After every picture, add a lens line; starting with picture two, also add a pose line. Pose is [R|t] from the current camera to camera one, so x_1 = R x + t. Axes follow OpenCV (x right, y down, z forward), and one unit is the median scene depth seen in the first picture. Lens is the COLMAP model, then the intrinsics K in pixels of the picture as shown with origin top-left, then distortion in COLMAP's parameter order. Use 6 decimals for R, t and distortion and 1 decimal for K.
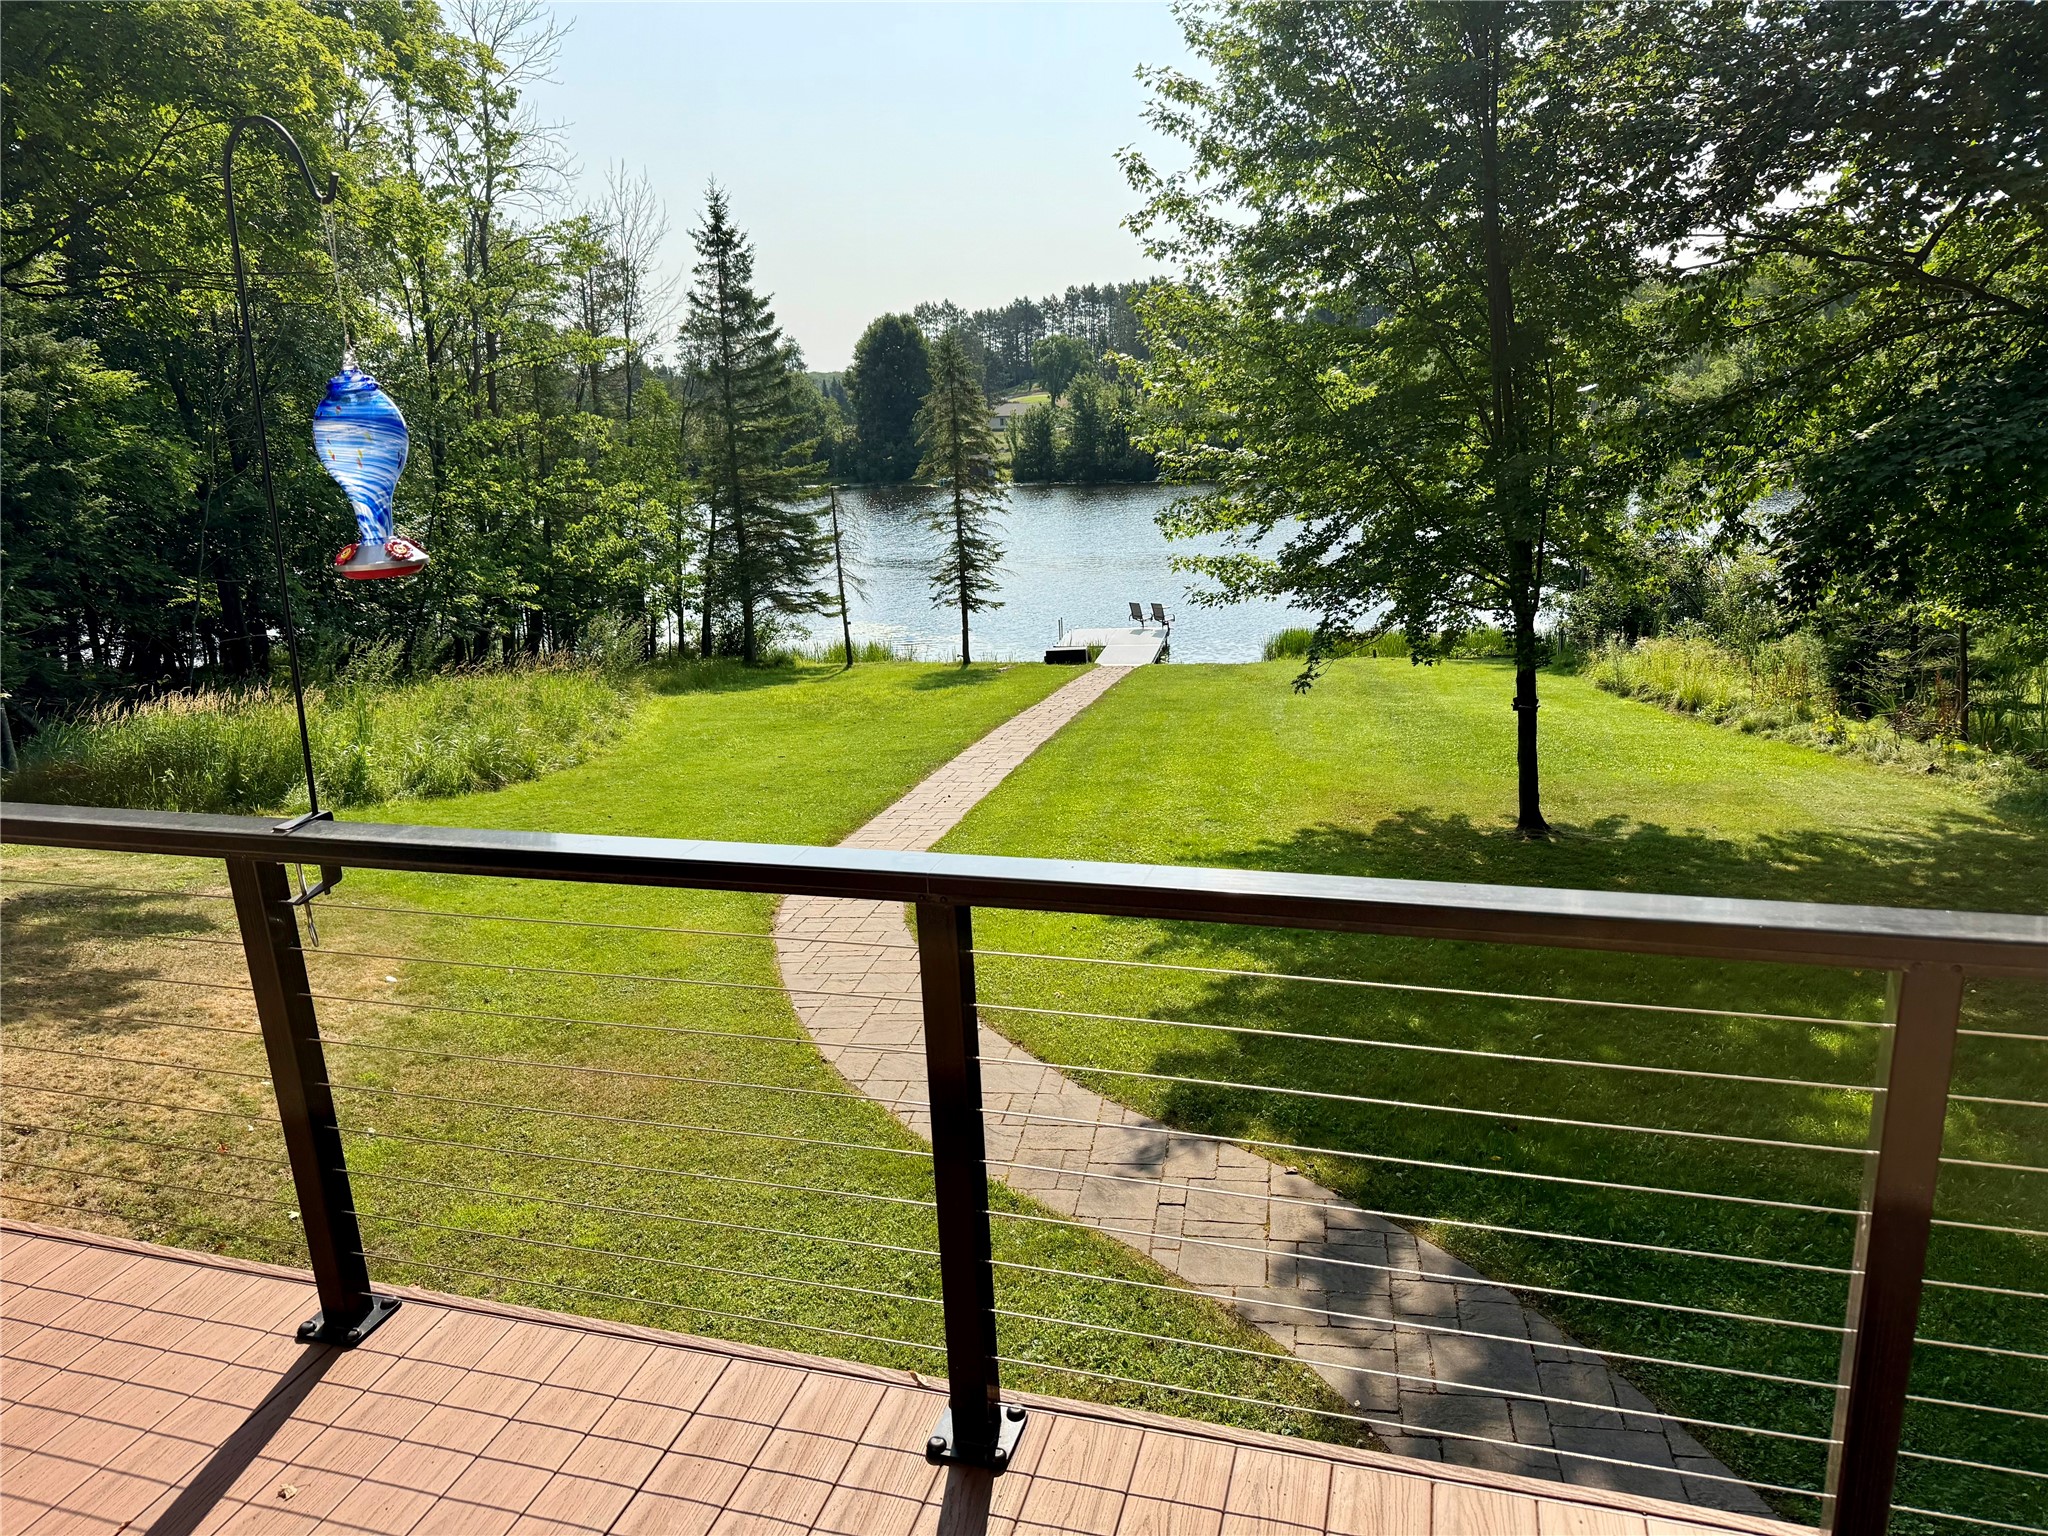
lens RADIAL K [[1466.1, 0, 1022.9], [0, 1466.1, 768.1], [0, 0, 1]] dist [0.120788, -0.067071]
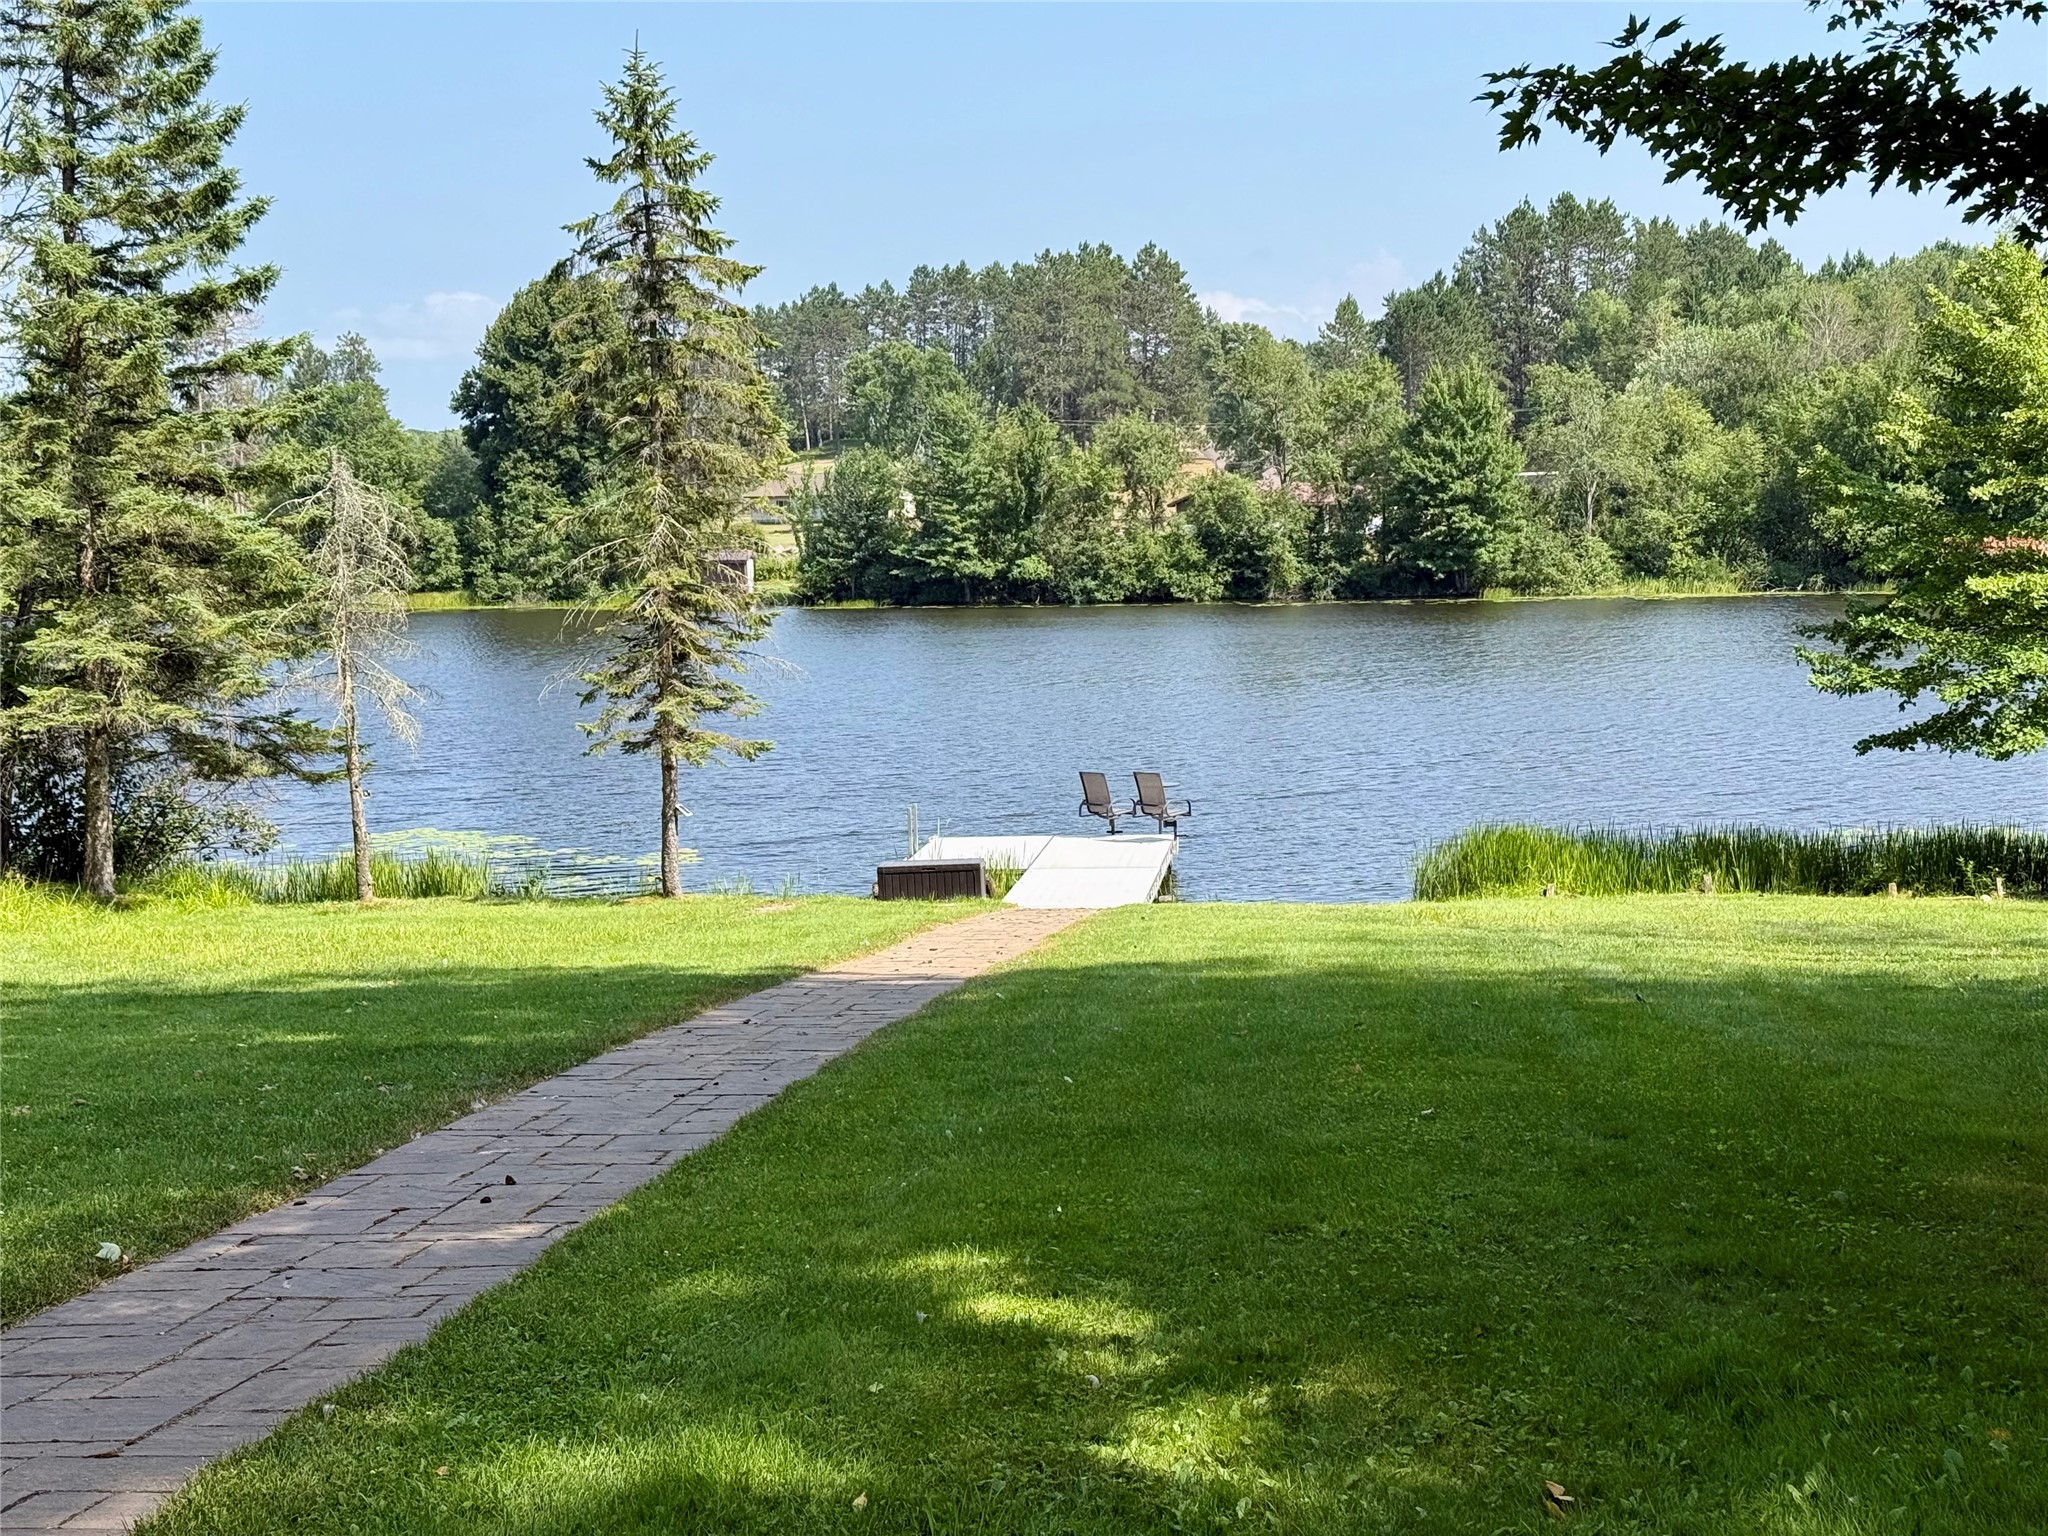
lens RADIAL K [[2930.9, 0, 1024.1], [0, 2930.9, 760.9], [0, 0, 1]] dist [0.140010, 0.000000]
pose [[0.997425, 0.016882, 0.069700, 0.000448], [-0.005927, 0.987978, -0.154483, 0.011350], [-0.071470, 0.153672, 0.985534, 0.226413]]
